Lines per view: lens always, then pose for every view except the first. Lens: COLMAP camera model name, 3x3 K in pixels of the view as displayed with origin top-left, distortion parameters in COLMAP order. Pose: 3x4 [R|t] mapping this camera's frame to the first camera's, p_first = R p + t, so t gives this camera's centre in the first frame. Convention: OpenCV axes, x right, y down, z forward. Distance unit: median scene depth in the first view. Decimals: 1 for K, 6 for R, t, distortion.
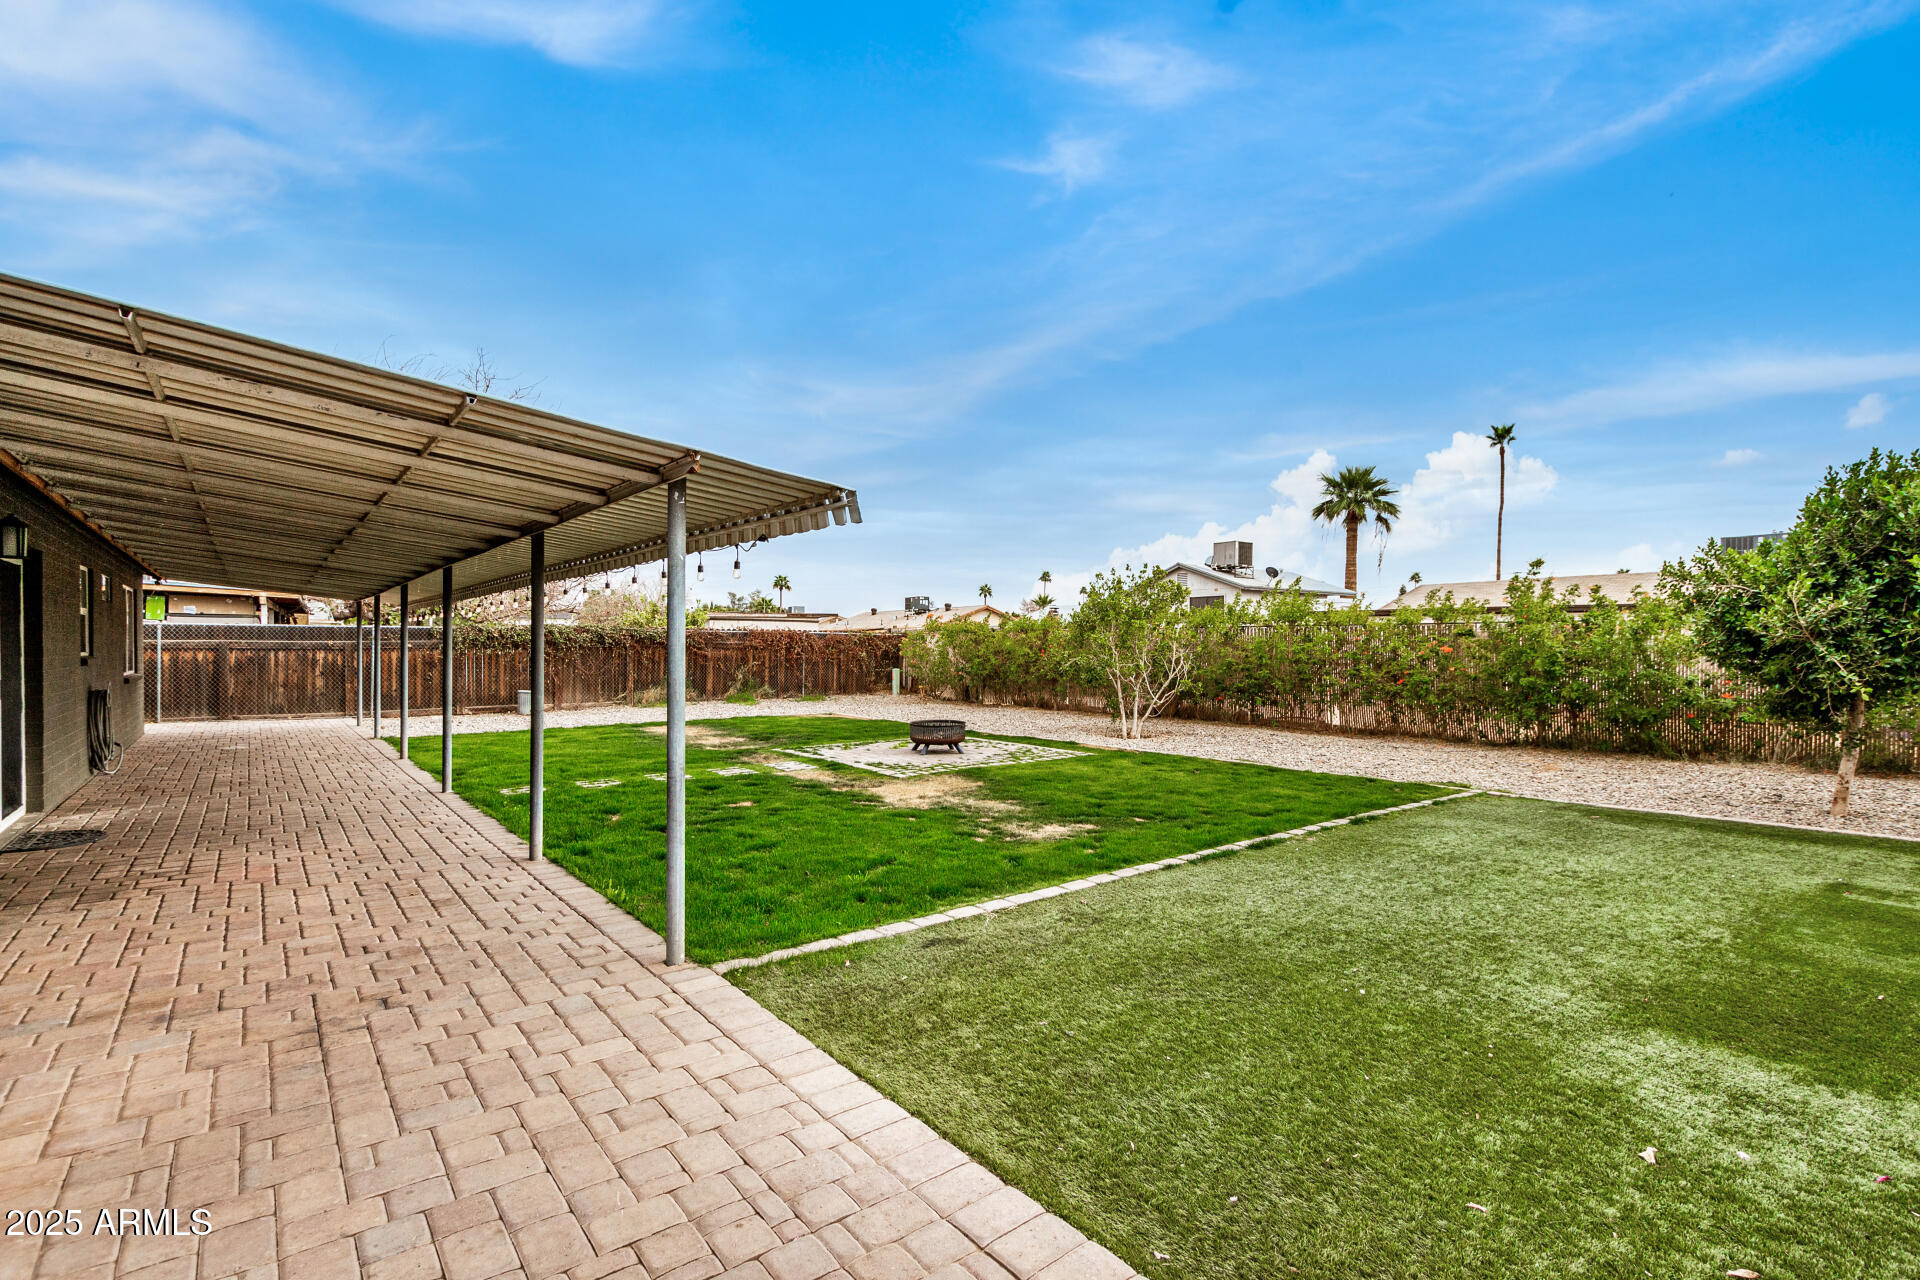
lens RADIAL K [[913.4, 0, 960.0], [0, 913.4, 640.0], [0, 0, 1]] dist [0.016469, 0.000226]
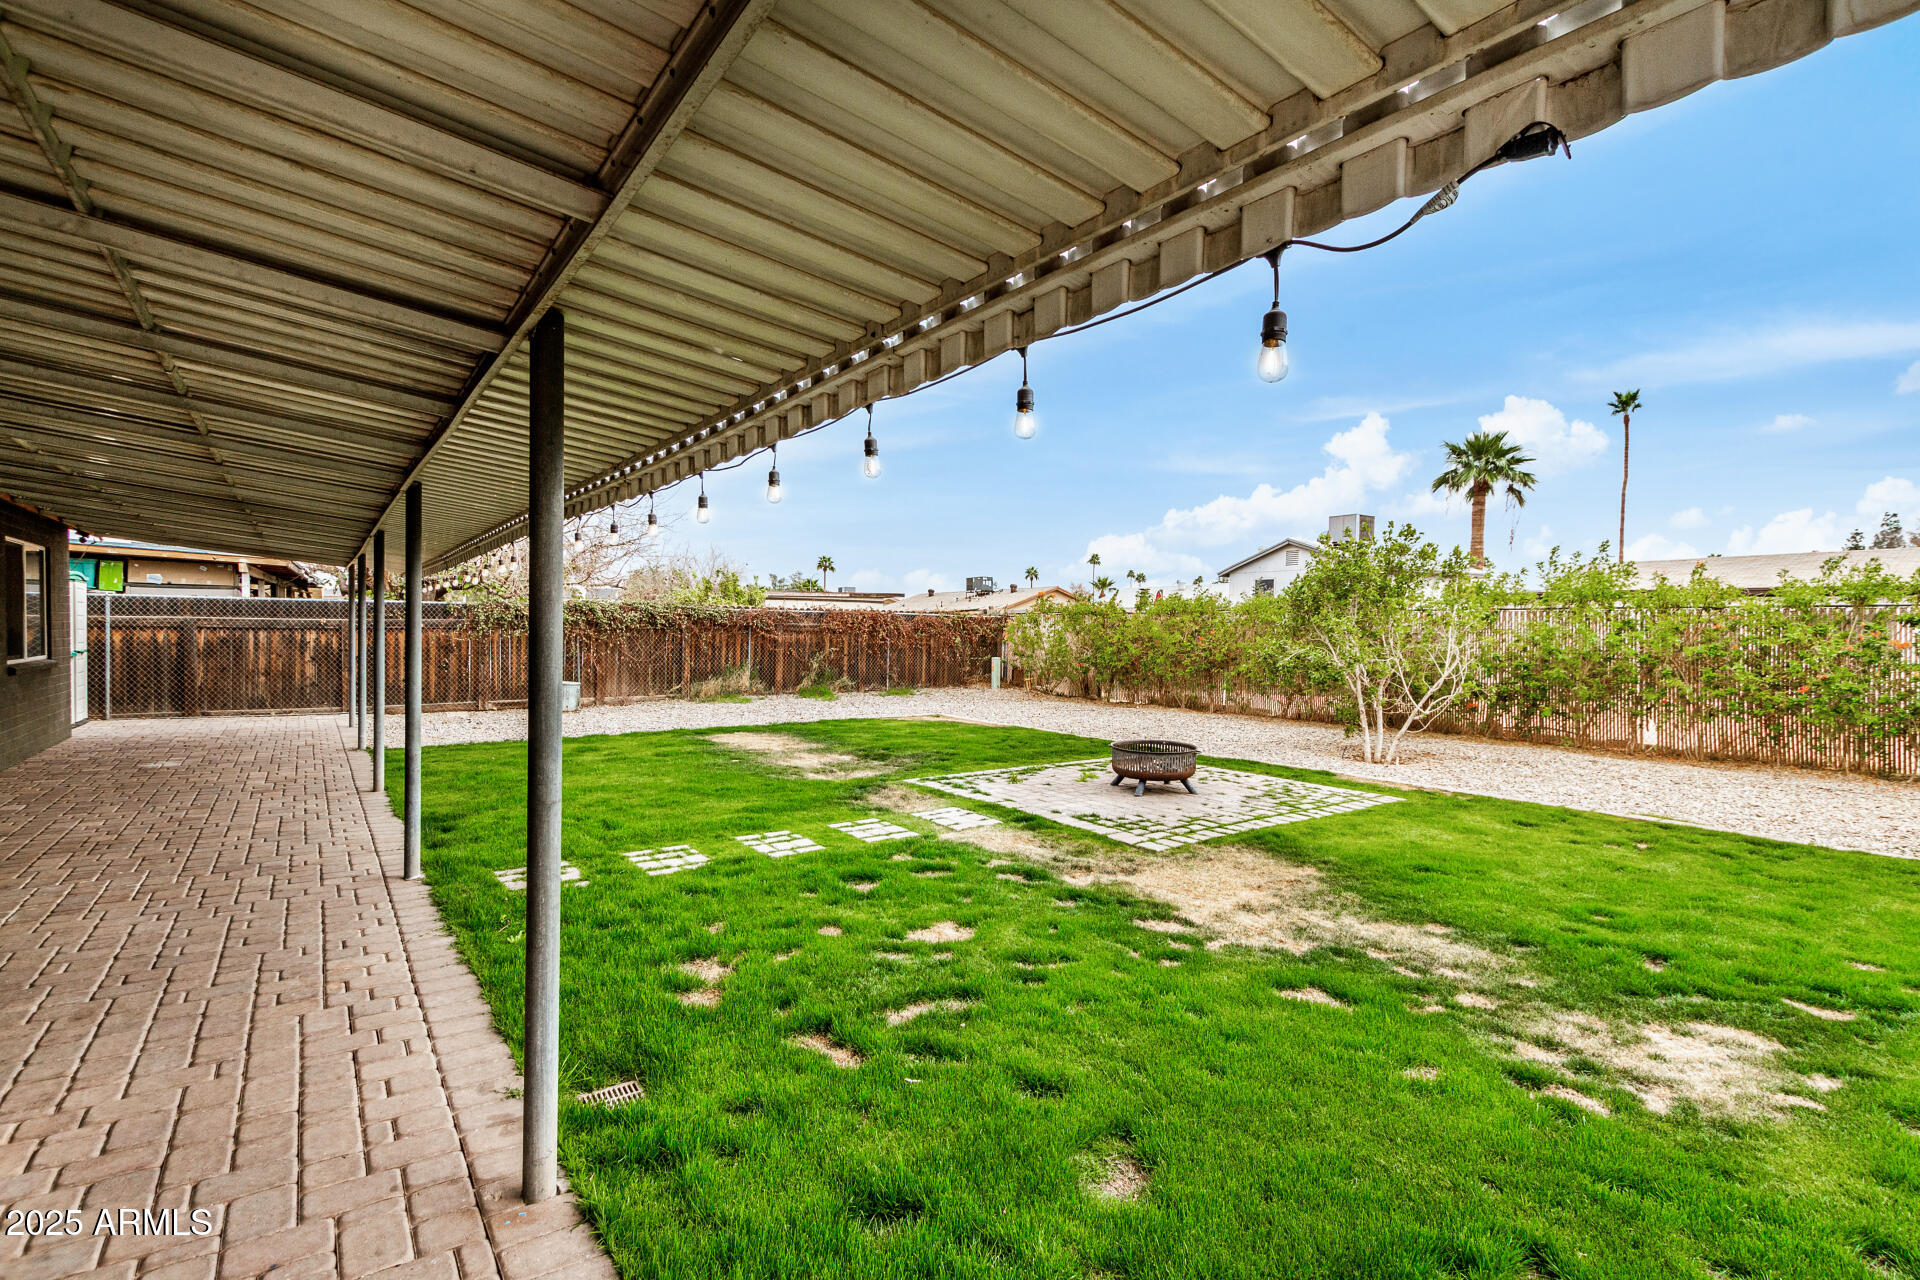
lens RADIAL K [[914.4, 0, 960.0], [0, 914.4, 640.0], [0, 0, 1]] dist [0.009825, -0.000233]
pose [[0.999177, 0.008441, -0.039671, -0.084714], [-0.007734, 0.999809, 0.017939, 0.000927], [0.039815, -0.017618, 0.999052, 0.194181]]
